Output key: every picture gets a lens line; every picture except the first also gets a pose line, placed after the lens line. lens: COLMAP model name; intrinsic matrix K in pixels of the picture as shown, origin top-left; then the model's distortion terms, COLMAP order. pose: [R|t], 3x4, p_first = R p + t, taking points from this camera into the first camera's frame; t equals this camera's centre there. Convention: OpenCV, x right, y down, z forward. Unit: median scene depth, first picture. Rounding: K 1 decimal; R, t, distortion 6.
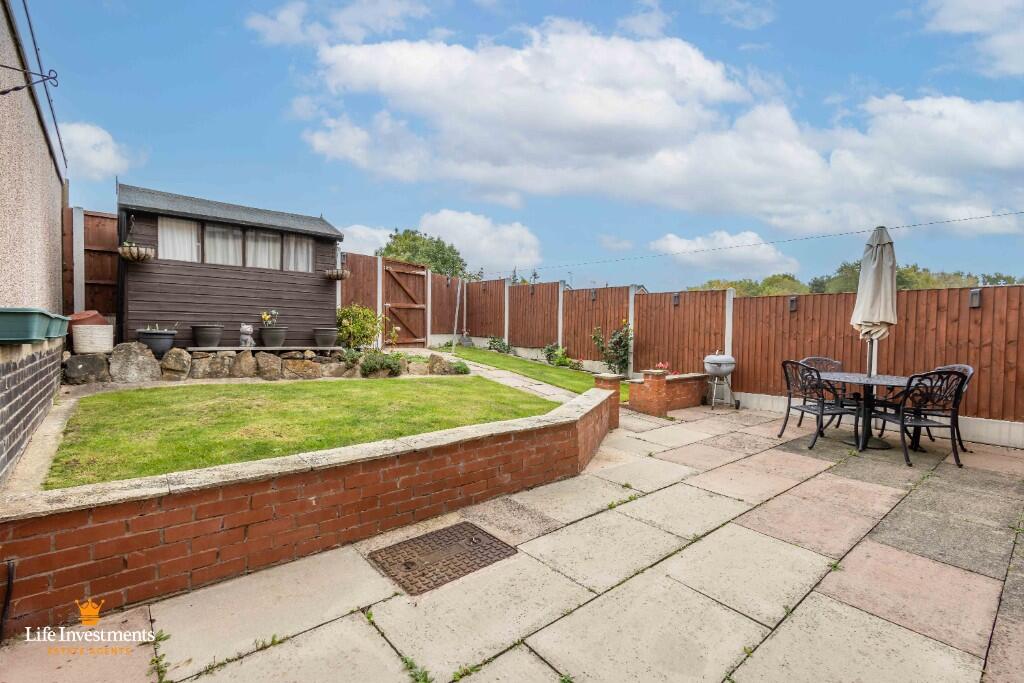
lens RADIAL K [[469.5, 0, 513.0], [0, 469.5, 344.0], [0, 0, 1]] dist [0.010642, 0.000639]
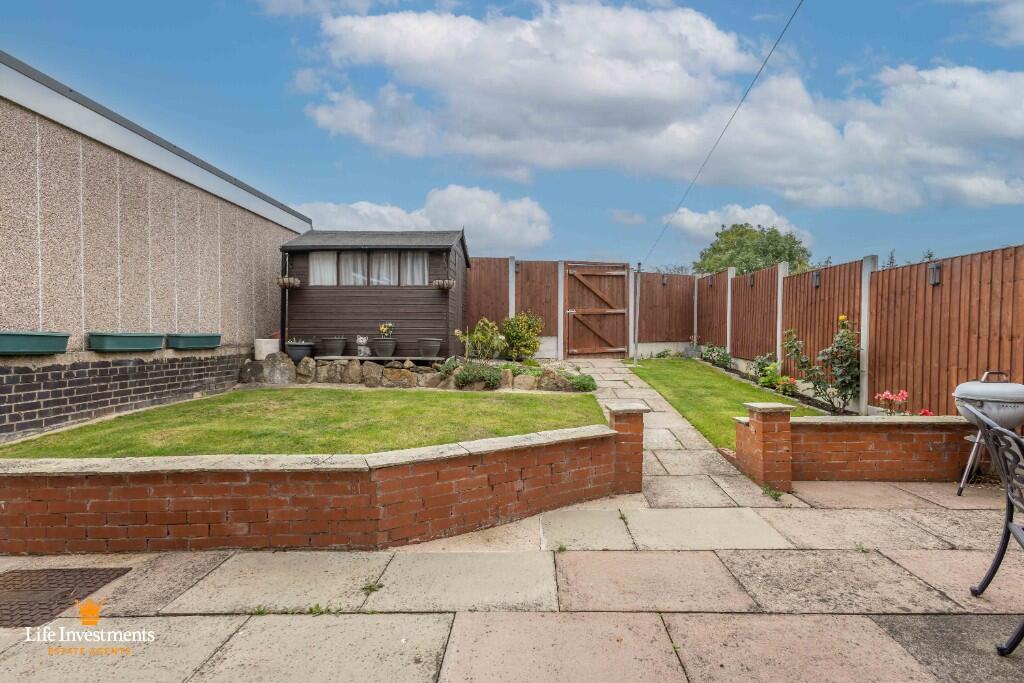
lens RADIAL K [[482.2, 0, 514.7], [0, 482.2, 343.0], [0, 0, 1]] dist [0.011160, -0.001877]
pose [[0.755891, -0.008974, -0.654636, 0.454698], [-0.004137, 0.999821, -0.018482, -0.006024], [0.654685, 0.016679, 0.755718, 0.358750]]
